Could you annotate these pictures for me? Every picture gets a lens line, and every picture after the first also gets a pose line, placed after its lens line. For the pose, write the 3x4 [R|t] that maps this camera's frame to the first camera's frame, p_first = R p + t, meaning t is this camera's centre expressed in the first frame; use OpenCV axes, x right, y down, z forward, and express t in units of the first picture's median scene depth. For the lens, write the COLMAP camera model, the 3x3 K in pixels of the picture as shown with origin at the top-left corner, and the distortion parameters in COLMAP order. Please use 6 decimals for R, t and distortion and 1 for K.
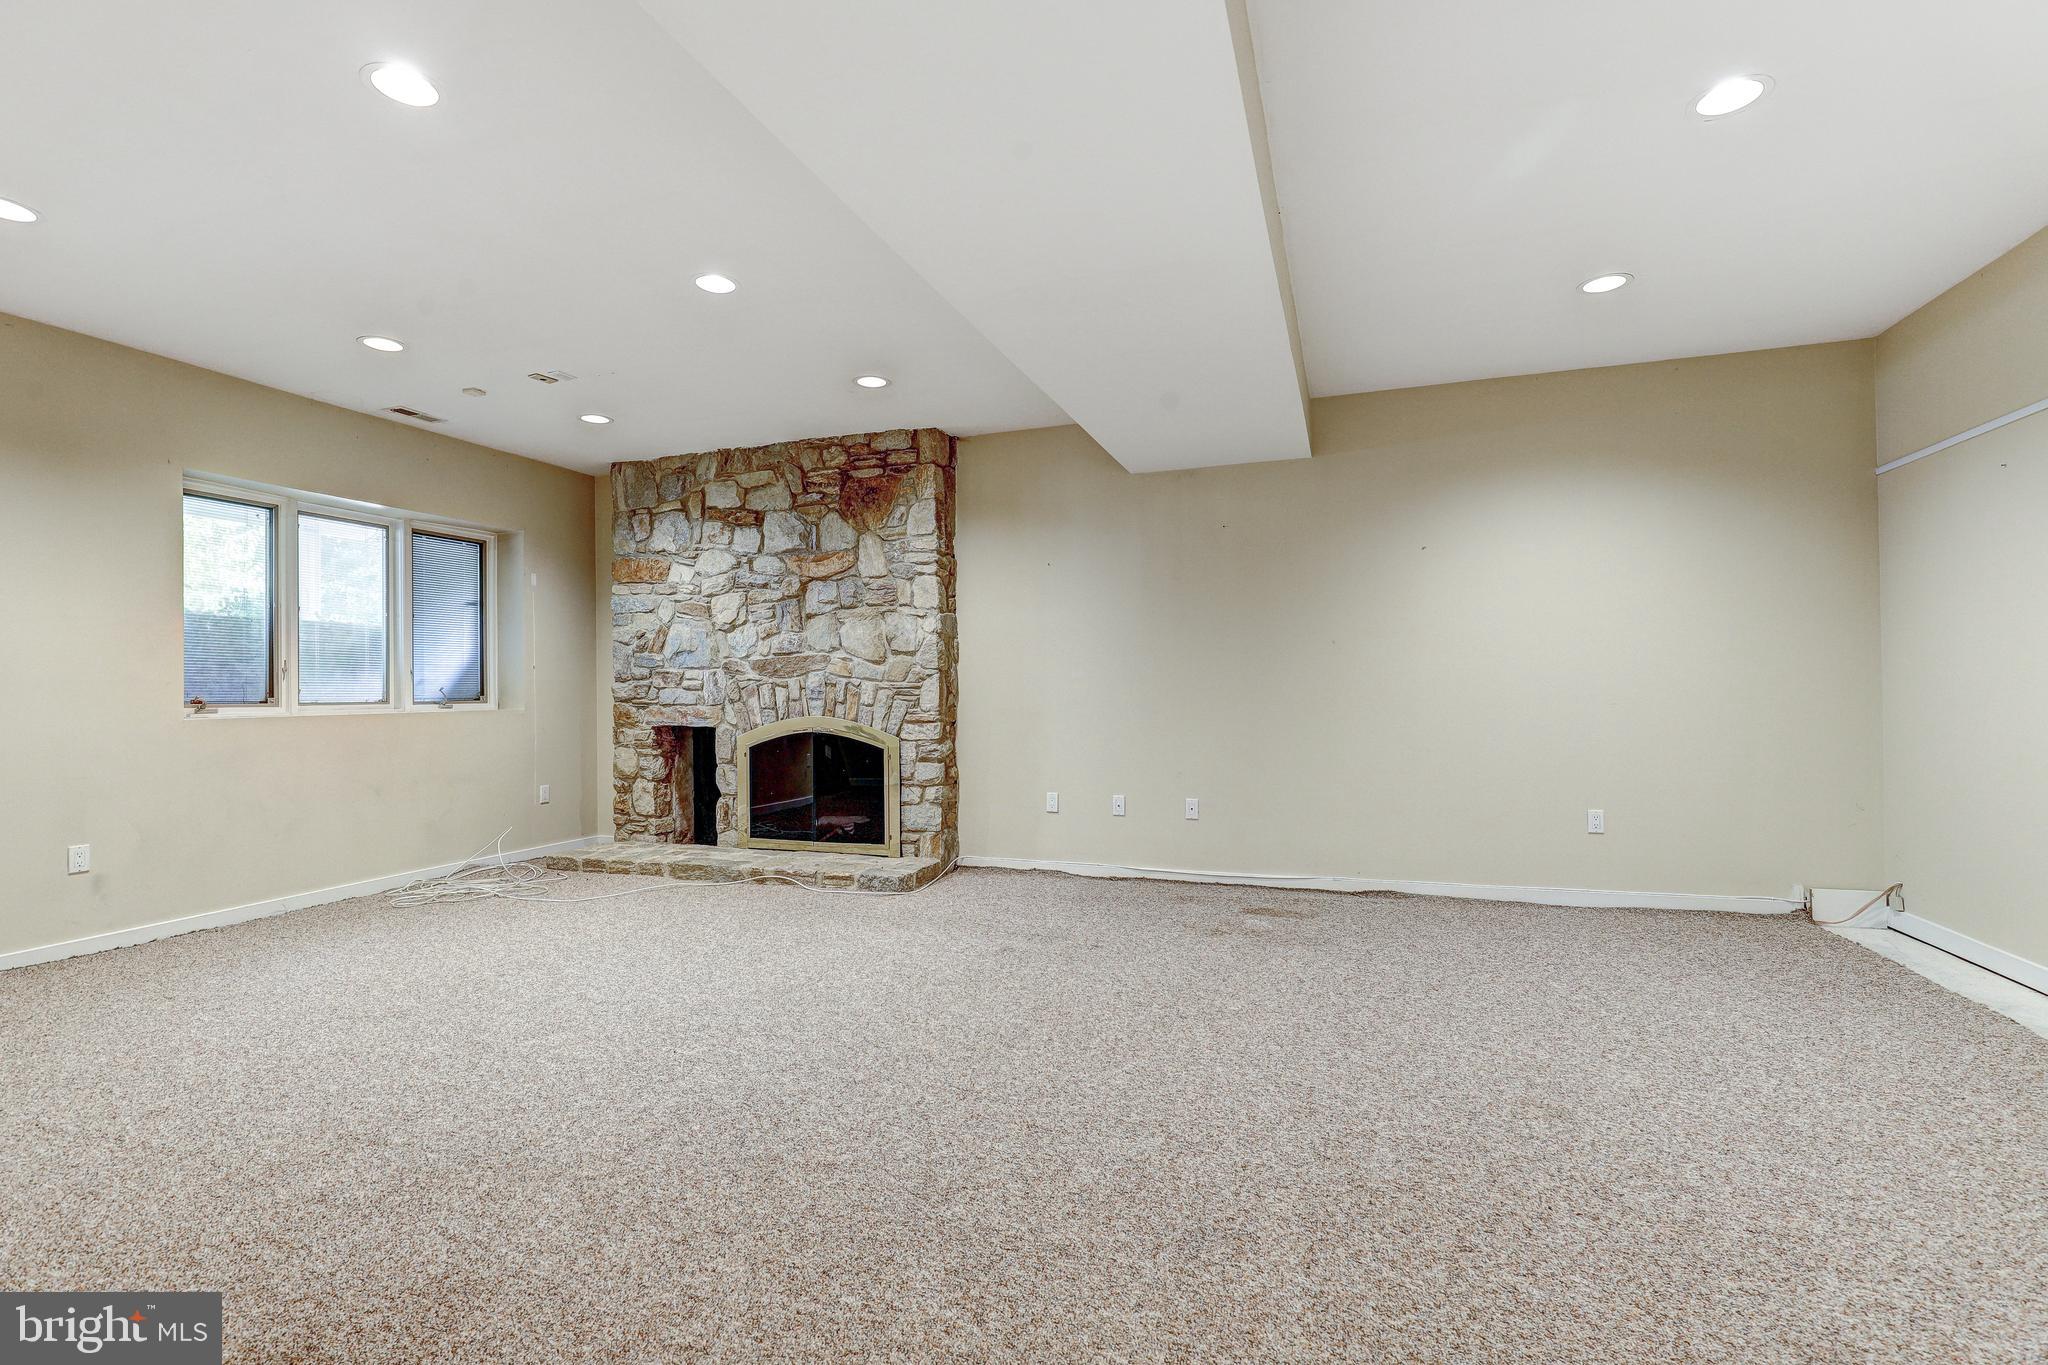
lens RADIAL K [[922.6, 0, 1031.5], [0, 922.6, 678.7], [0, 0, 1]] dist [0.000308, 0.000110]
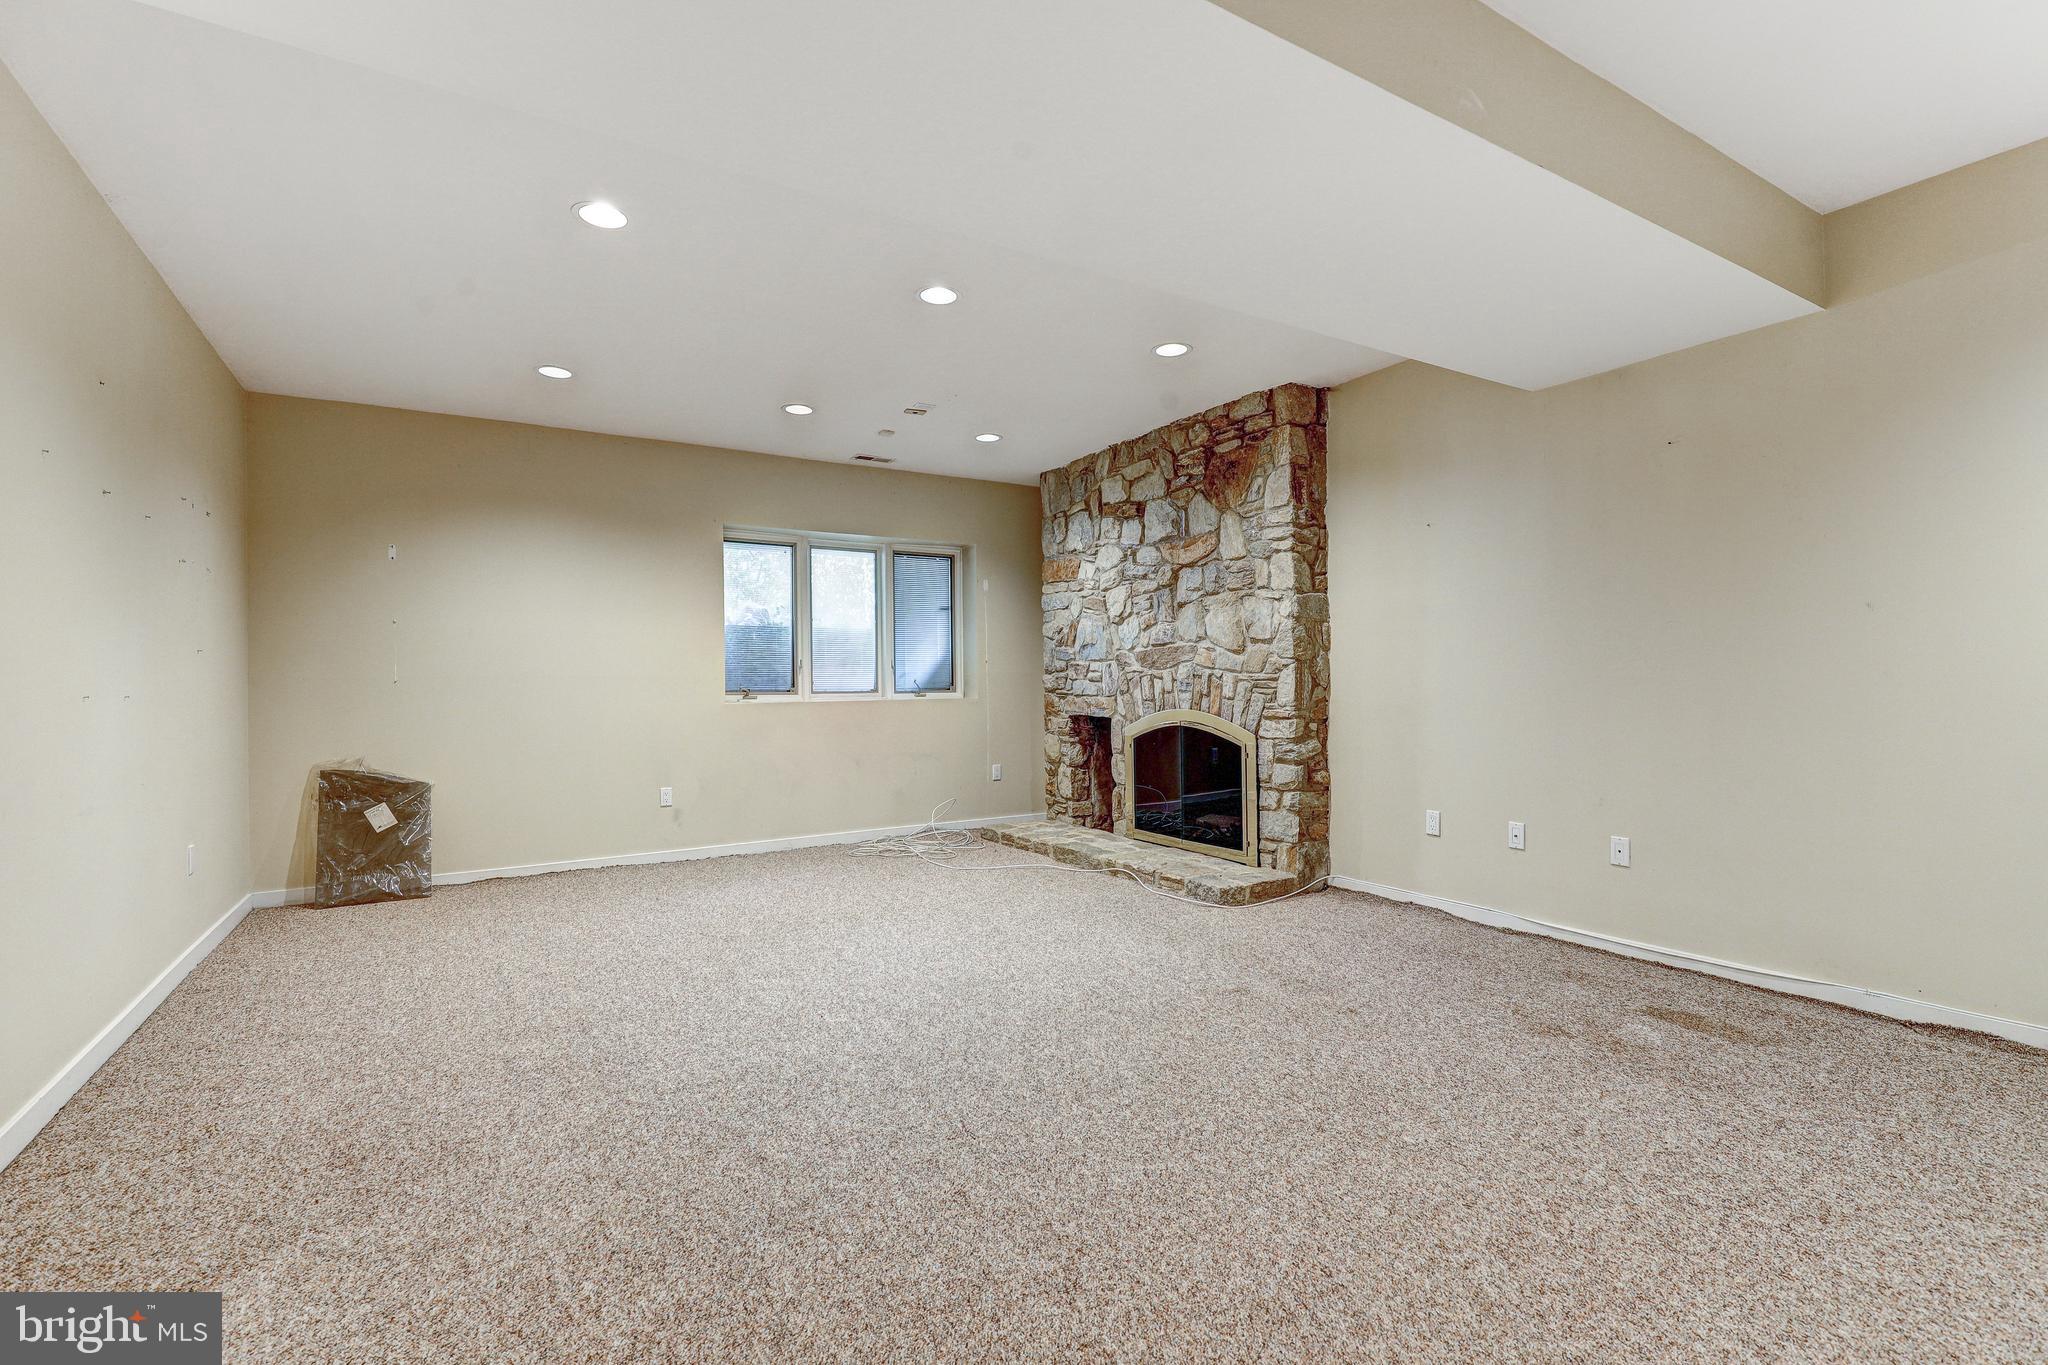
lens RADIAL K [[922.6, 0, 1031.5], [0, 922.6, 678.7], [0, 0, 1]] dist [0.000308, 0.000110]
pose [[0.776150, -0.001216, -0.630548, 0.245086], [0.009996, 0.999896, 0.010377, -0.002517], [0.630470, -0.014357, 0.776081, 0.154152]]
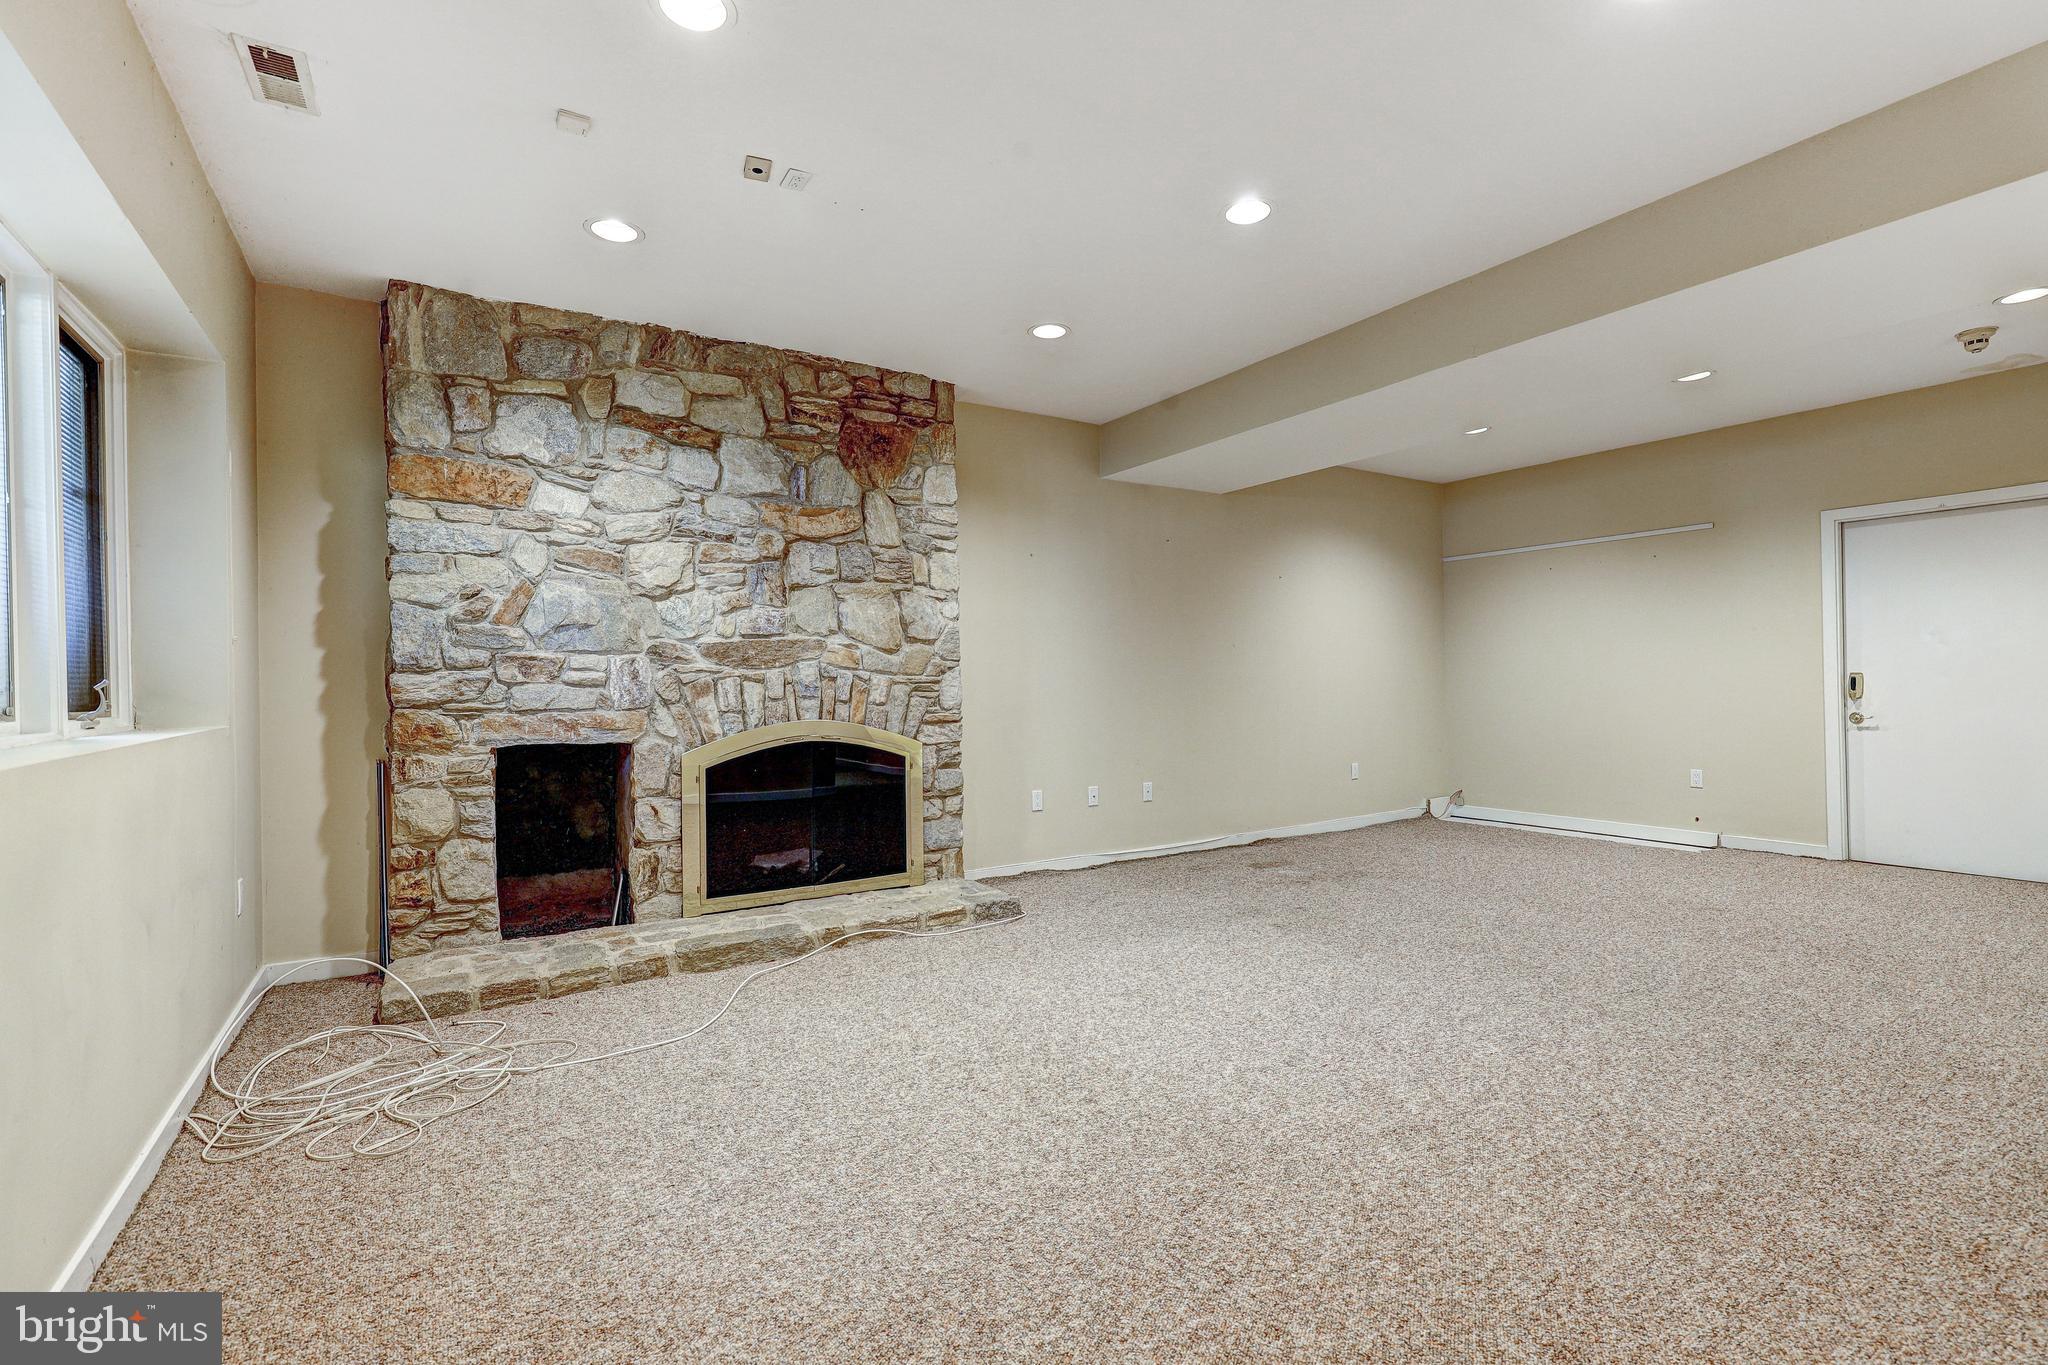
lens RADIAL K [[922.6, 0, 1031.5], [0, 922.6, 678.7], [0, 0, 1]] dist [0.000308, 0.000110]
pose [[0.619635, 0.004724, 0.784876, -0.709146], [-0.002230, 0.999988, -0.004258, 0.009464], [-0.784887, 0.000888, 0.619639, 0.384353]]
